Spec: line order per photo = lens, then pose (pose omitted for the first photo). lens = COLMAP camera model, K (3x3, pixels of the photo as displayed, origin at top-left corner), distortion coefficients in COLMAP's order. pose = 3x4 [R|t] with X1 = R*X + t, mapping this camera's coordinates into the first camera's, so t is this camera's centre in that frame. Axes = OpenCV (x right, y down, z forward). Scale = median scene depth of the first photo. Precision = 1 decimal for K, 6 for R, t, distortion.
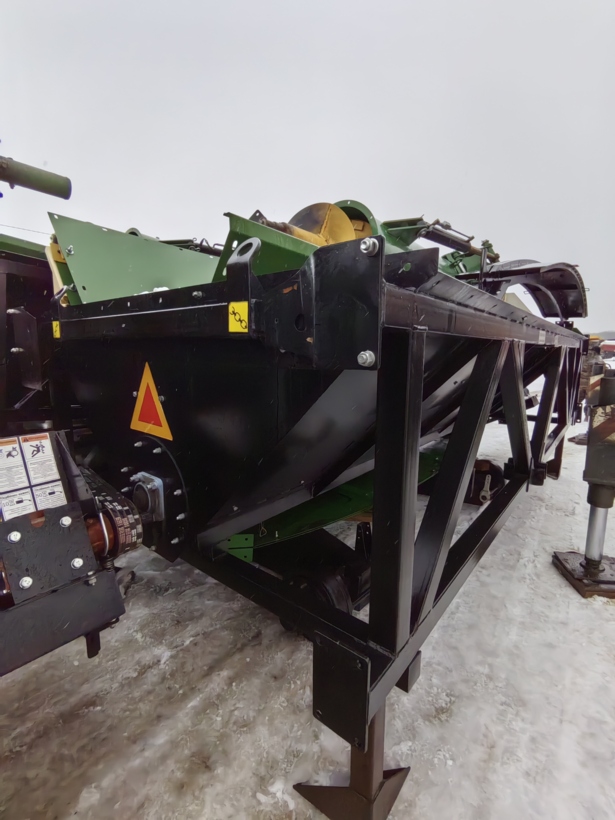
lens RADIAL K [[385.9, 0, 299.3], [0, 385.9, 412.5], [0, 0, 1]] dist [0.002805, -0.007839]
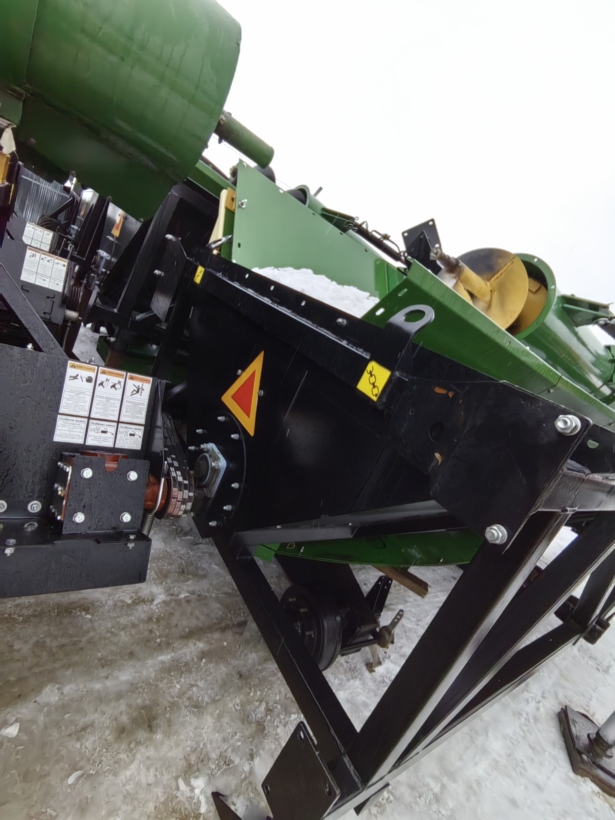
lens RADIAL K [[385.9, 0, 302.6], [0, 385.9, 408.9], [0, 0, 1]] dist [0.002805, -0.007839]
pose [[0.883943, 0.442496, -0.151137, -0.083024], [-0.433491, 0.896662, 0.089905, -0.117118], [0.175302, -0.013954, 0.984416, 0.039857]]
